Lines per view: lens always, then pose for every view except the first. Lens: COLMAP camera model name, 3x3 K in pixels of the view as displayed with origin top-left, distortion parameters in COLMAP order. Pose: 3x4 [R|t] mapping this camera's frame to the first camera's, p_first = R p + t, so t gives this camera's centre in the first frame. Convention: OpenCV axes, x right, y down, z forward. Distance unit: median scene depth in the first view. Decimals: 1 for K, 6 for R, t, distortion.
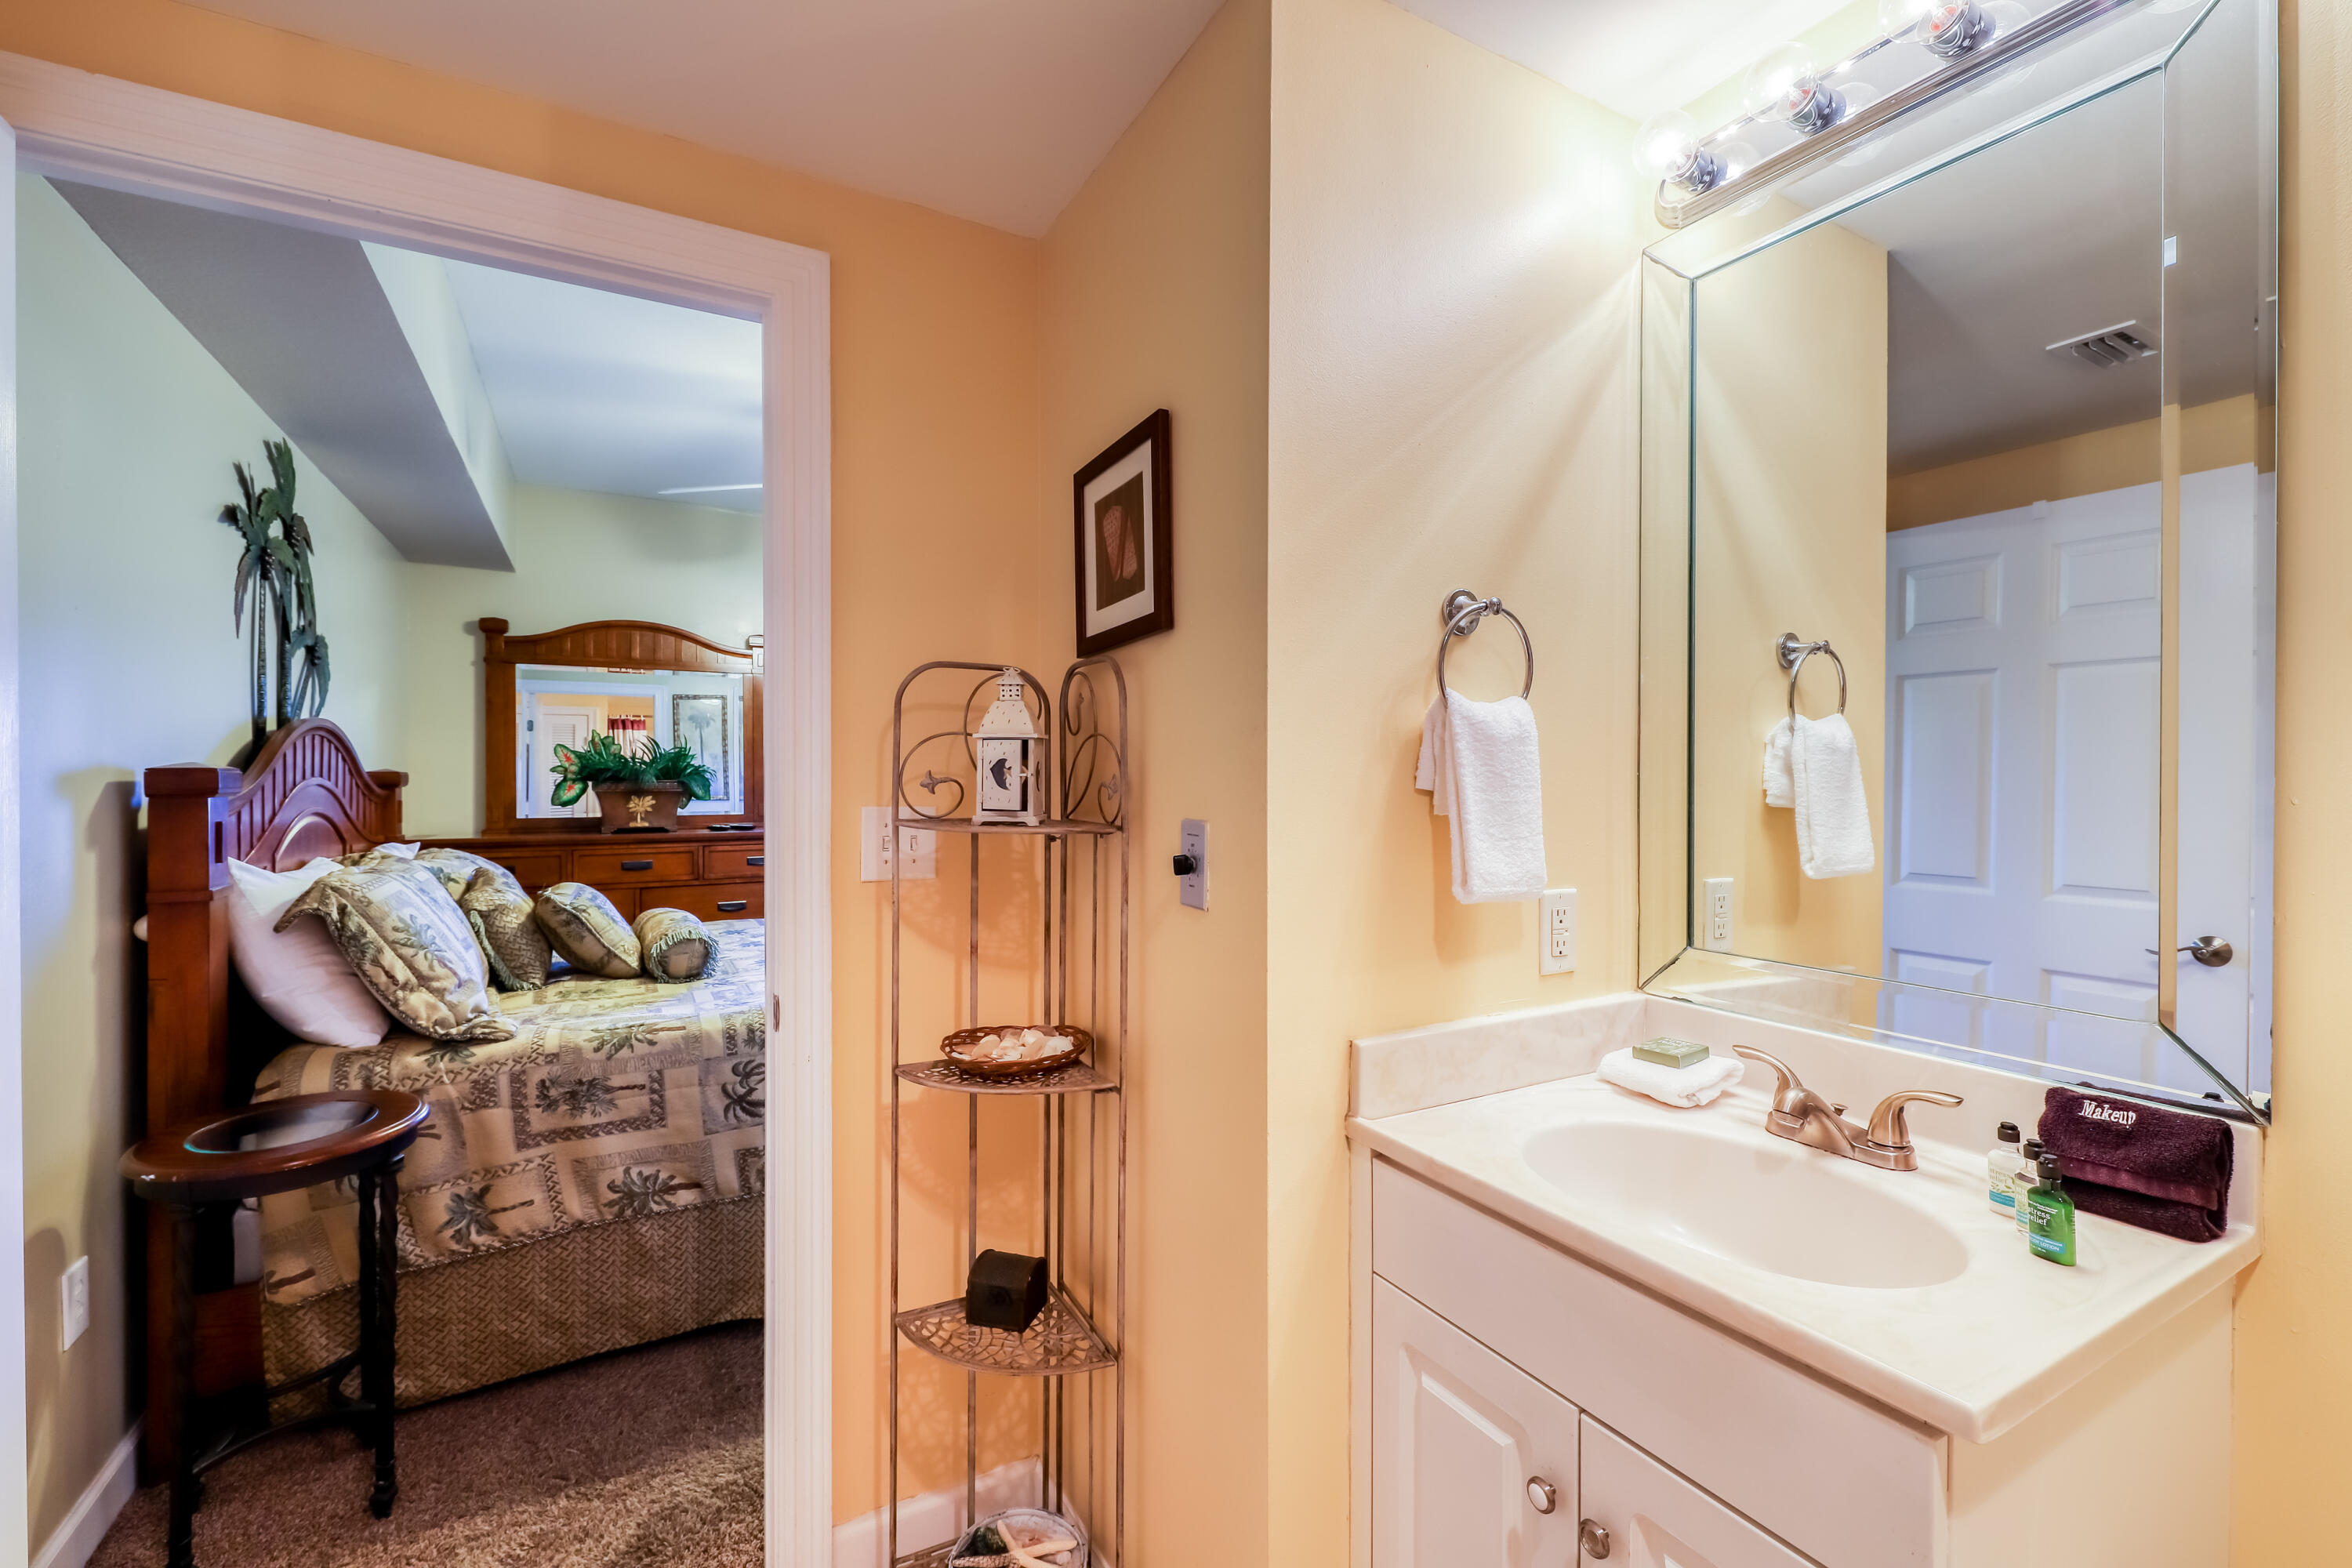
lens RADIAL K [[971.6, 0, 1176.0], [0, 971.6, 784.0], [0, 0, 1]] dist [0.002555, 0.000021]
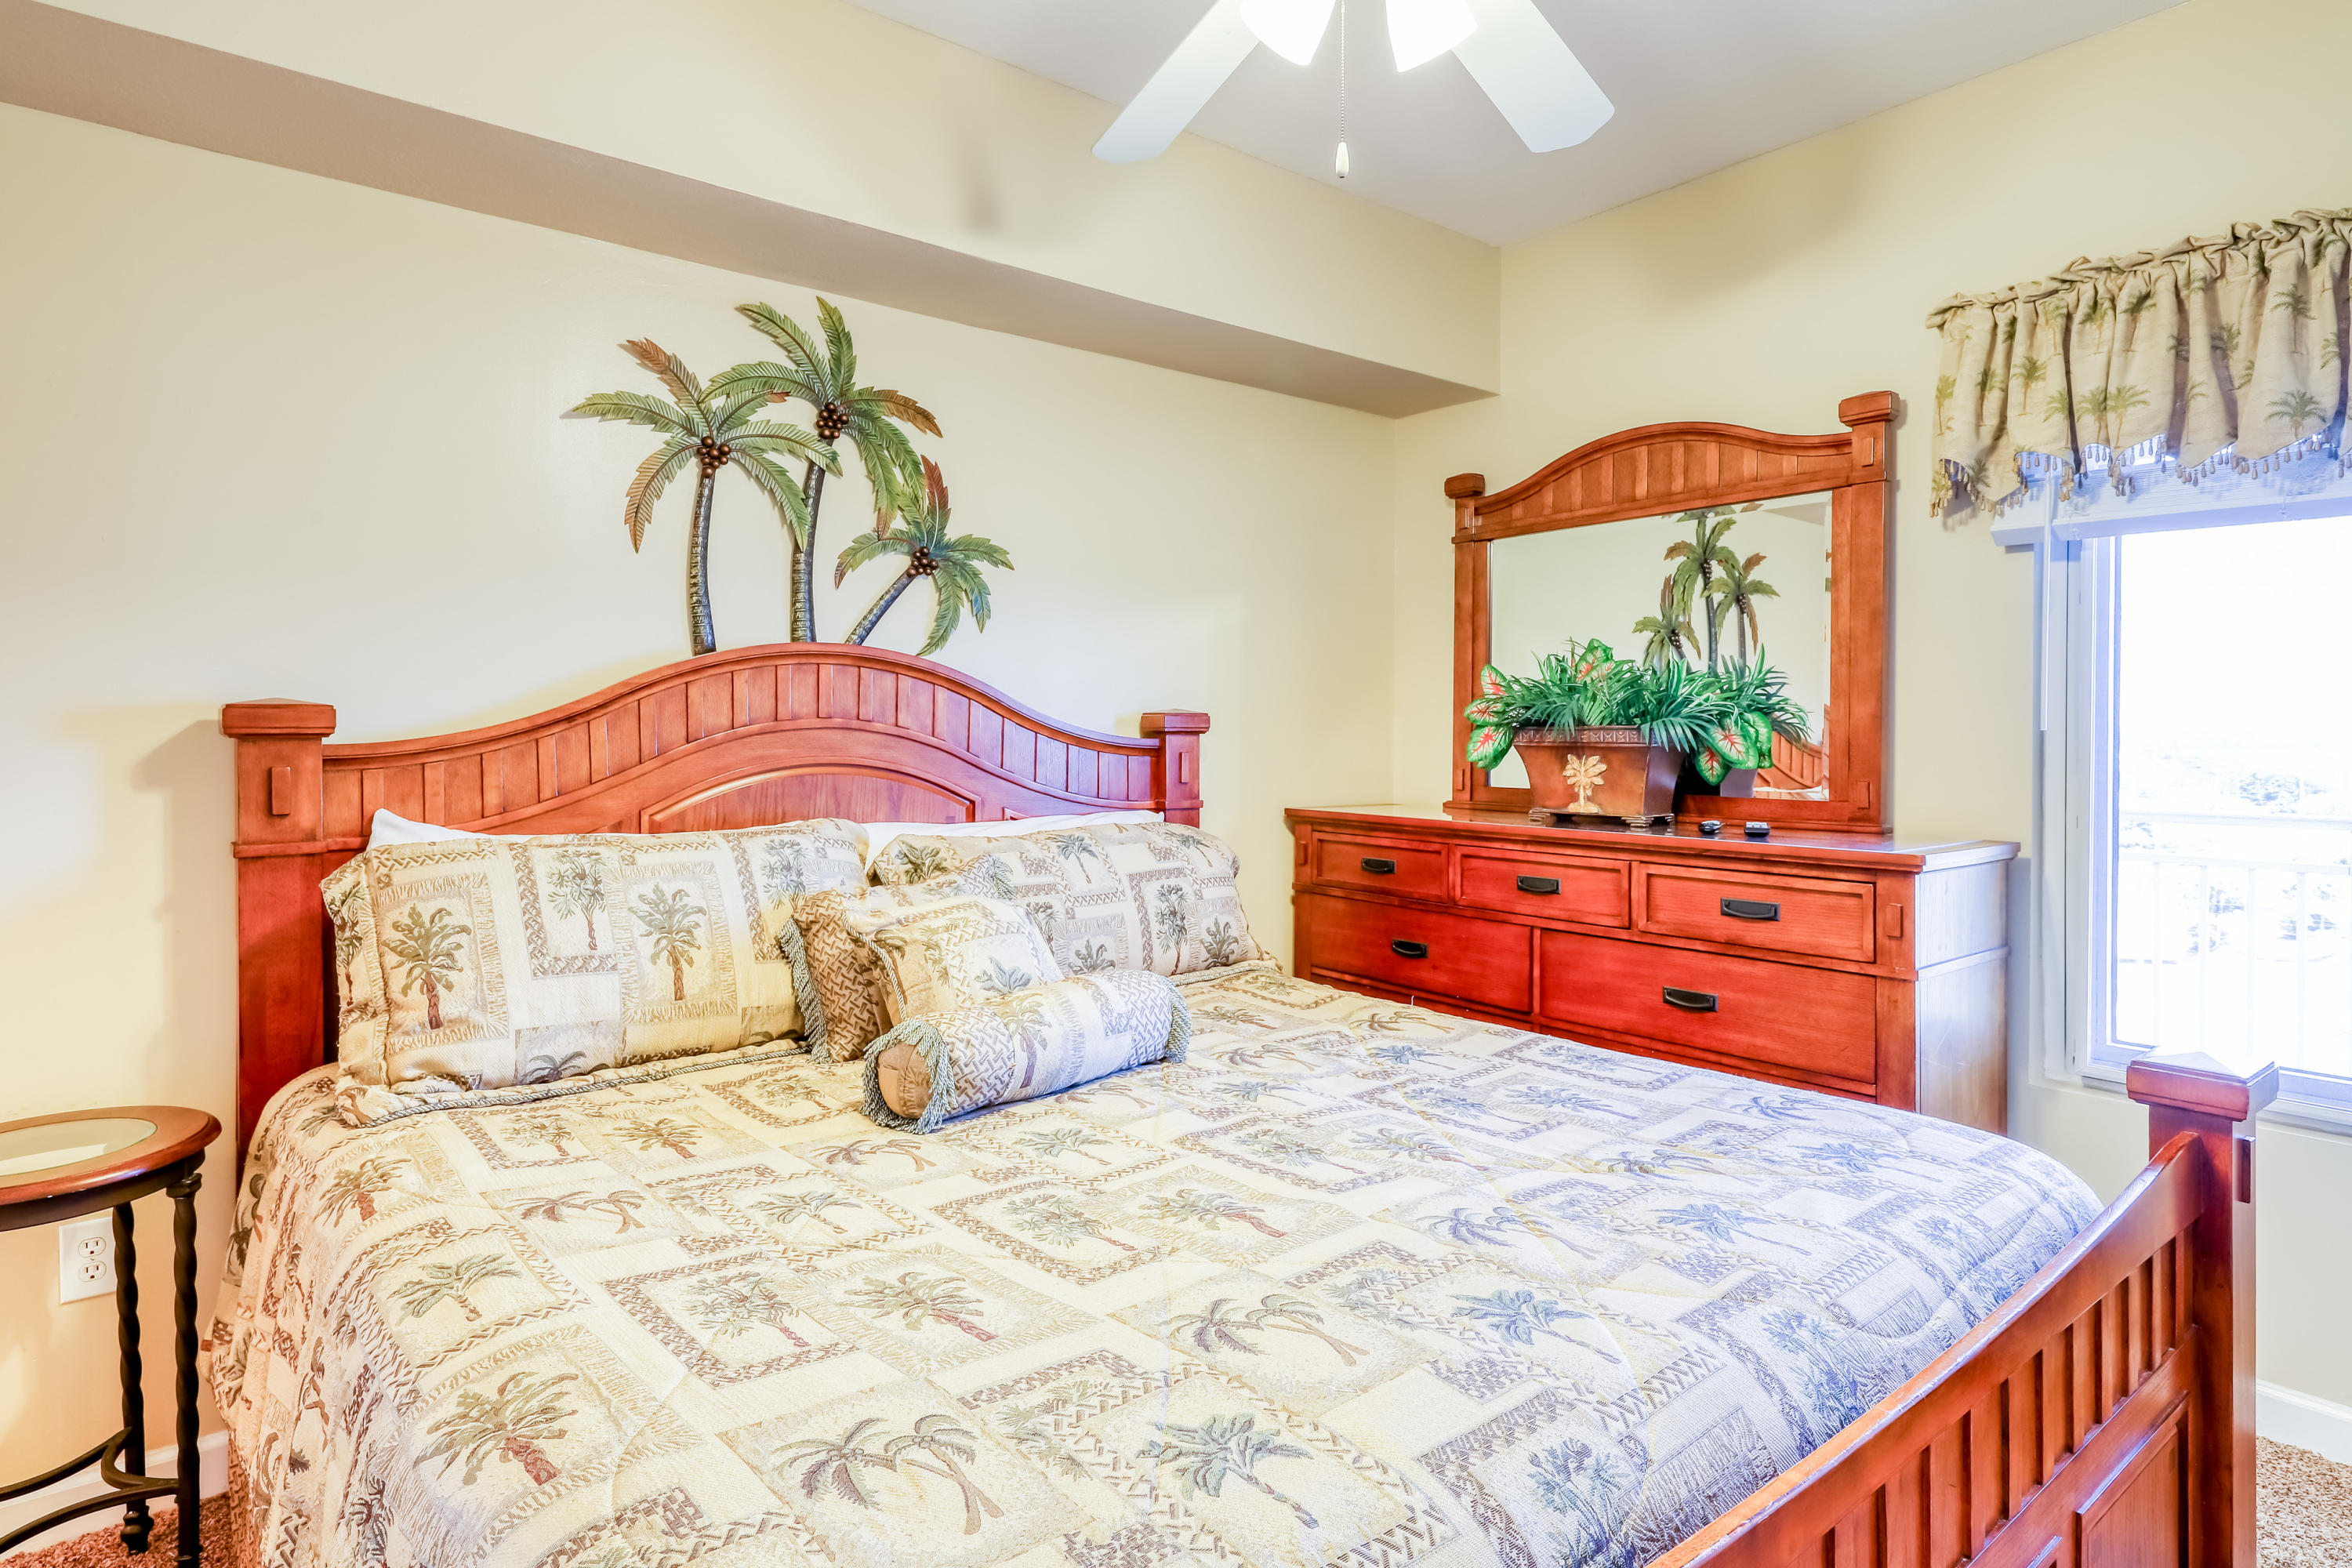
lens RADIAL K [[1251.6, 0, 1180.7], [0, 1251.6, 730.2], [0, 0, 1]] dist [0.022447, -0.000056]
pose [[0.171464, -0.000188, -0.985190, 0.088493], [-0.007740, 0.999969, -0.001538, 0.001460], [0.985160, 0.007889, 0.171457, 0.672277]]
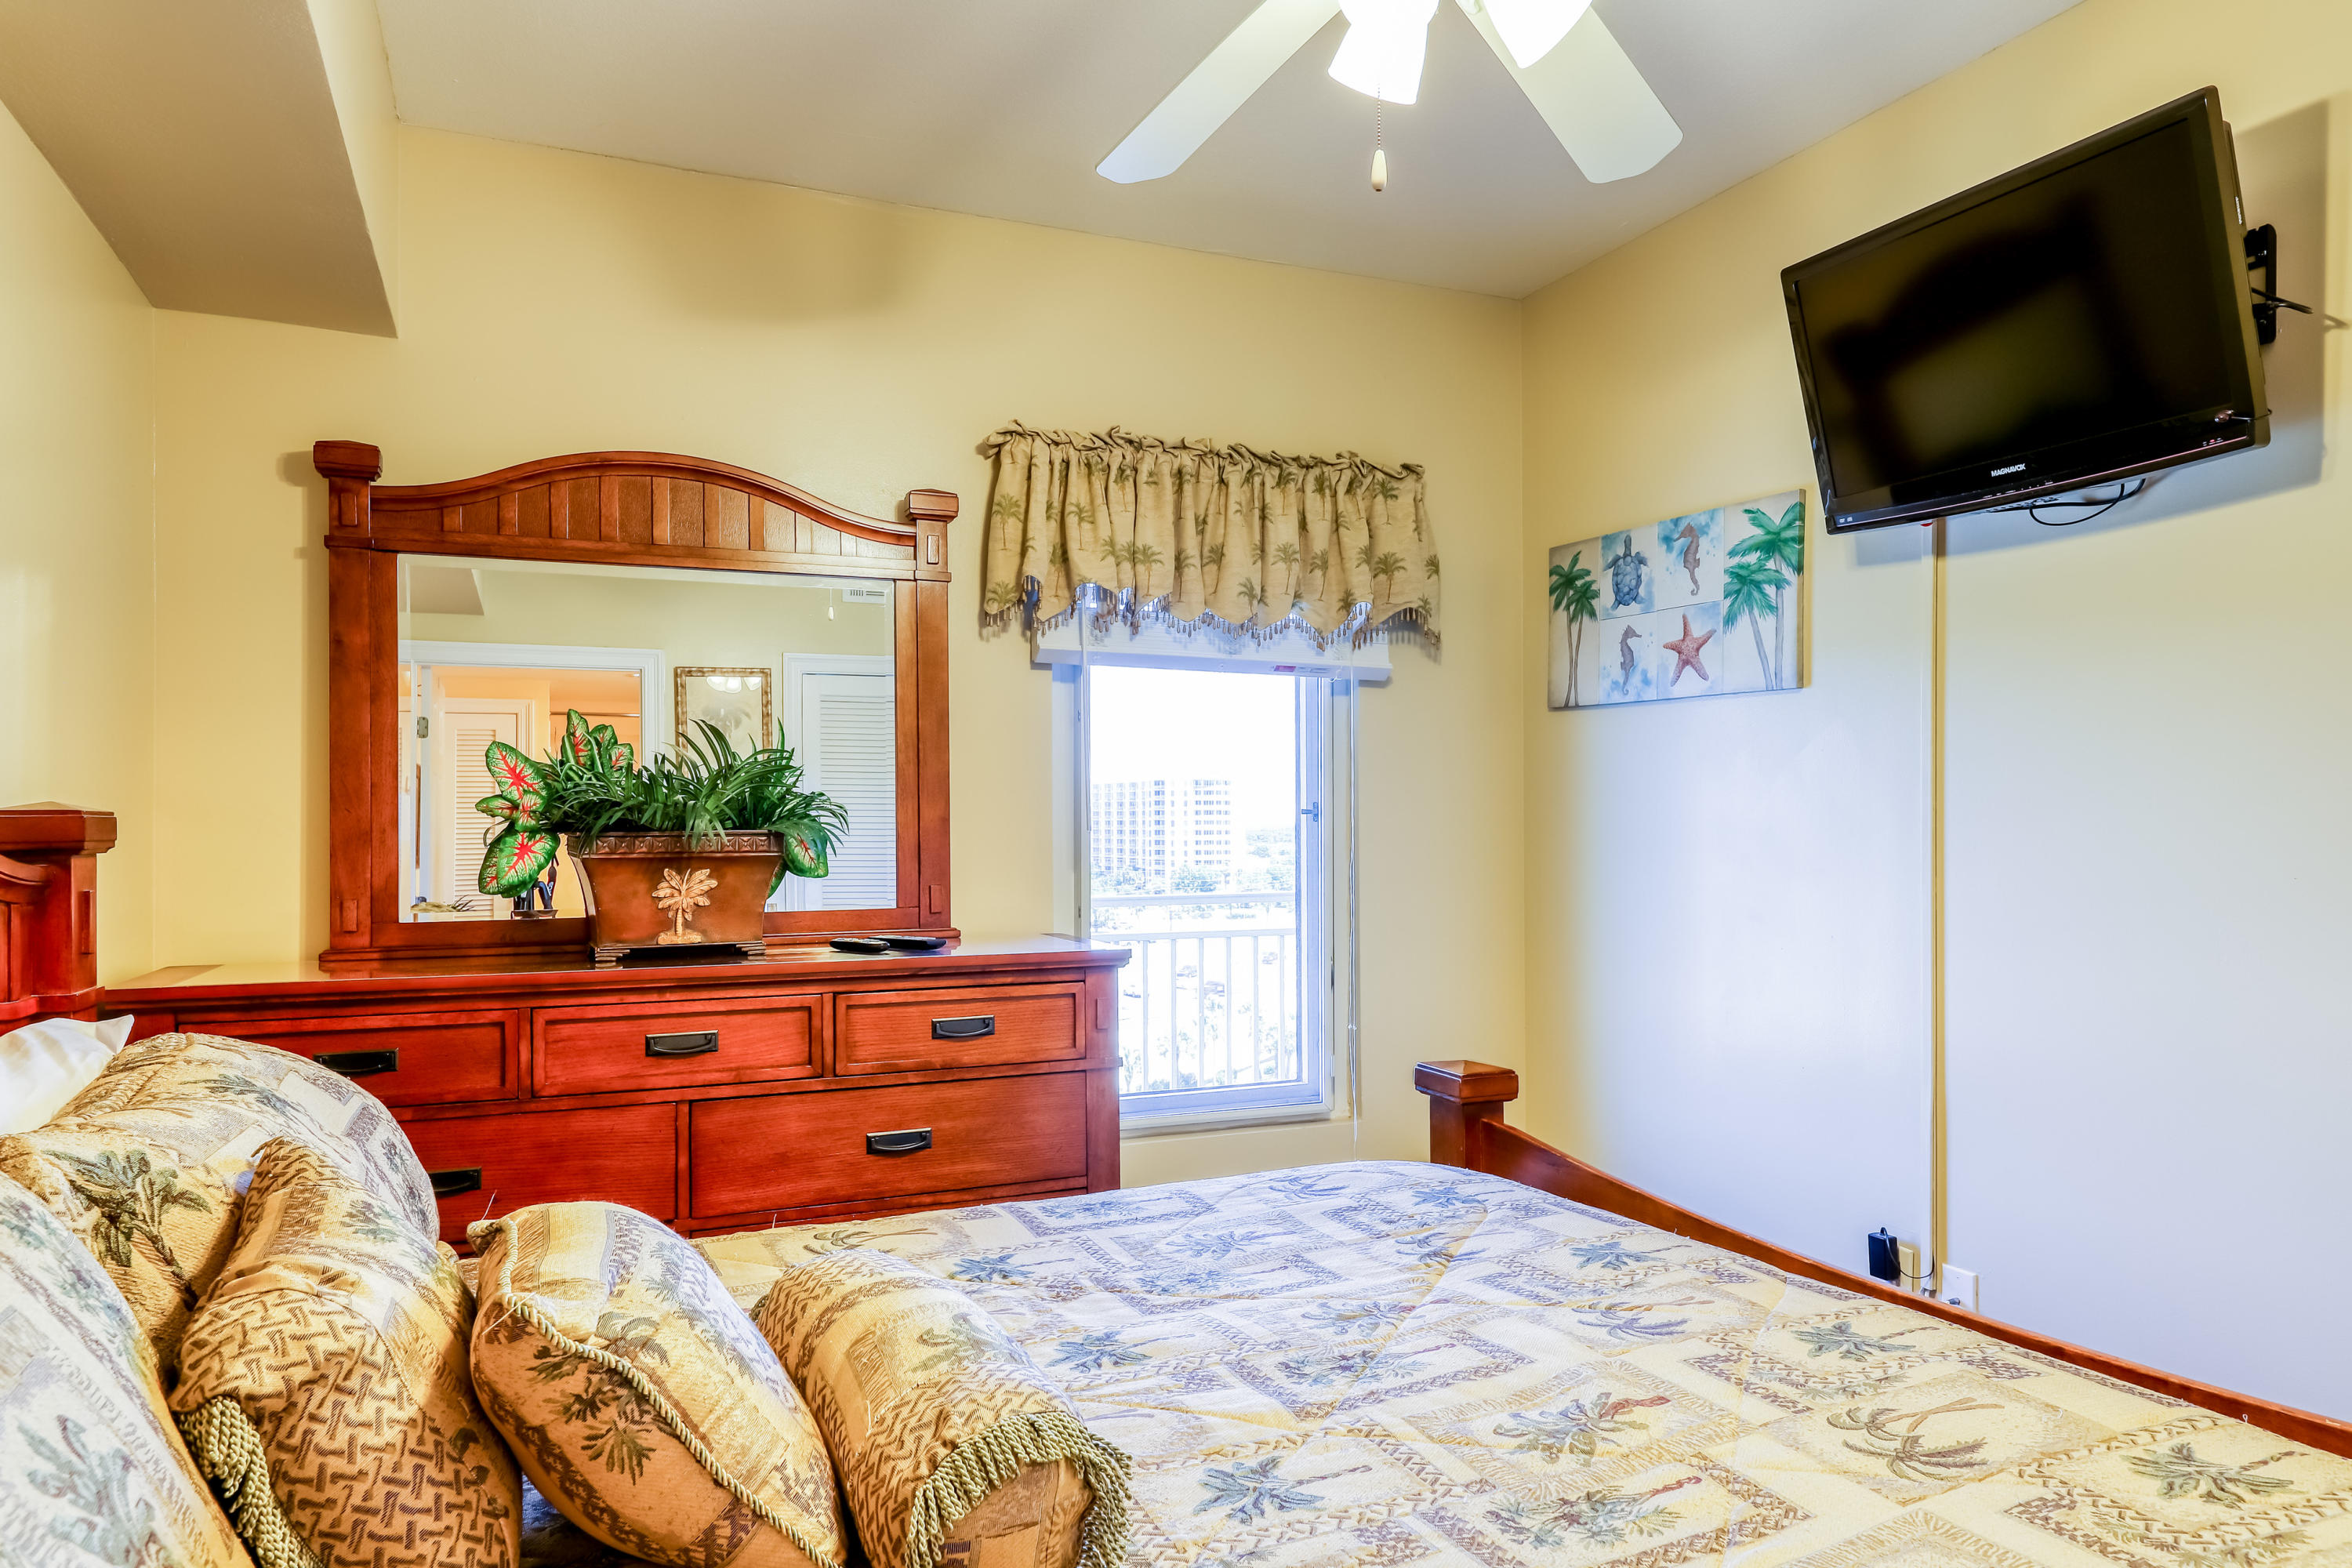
lens RADIAL K [[1479.1, 0, 1170.7], [0, 1479.1, 807.2], [0, 0, 1]] dist [0.015379, -0.000537]
pose [[0.993272, -0.007639, -0.115550, -0.278129], [0.005802, 0.999852, -0.016222, -0.002231], [0.115656, 0.015443, 0.993169, 0.409397]]
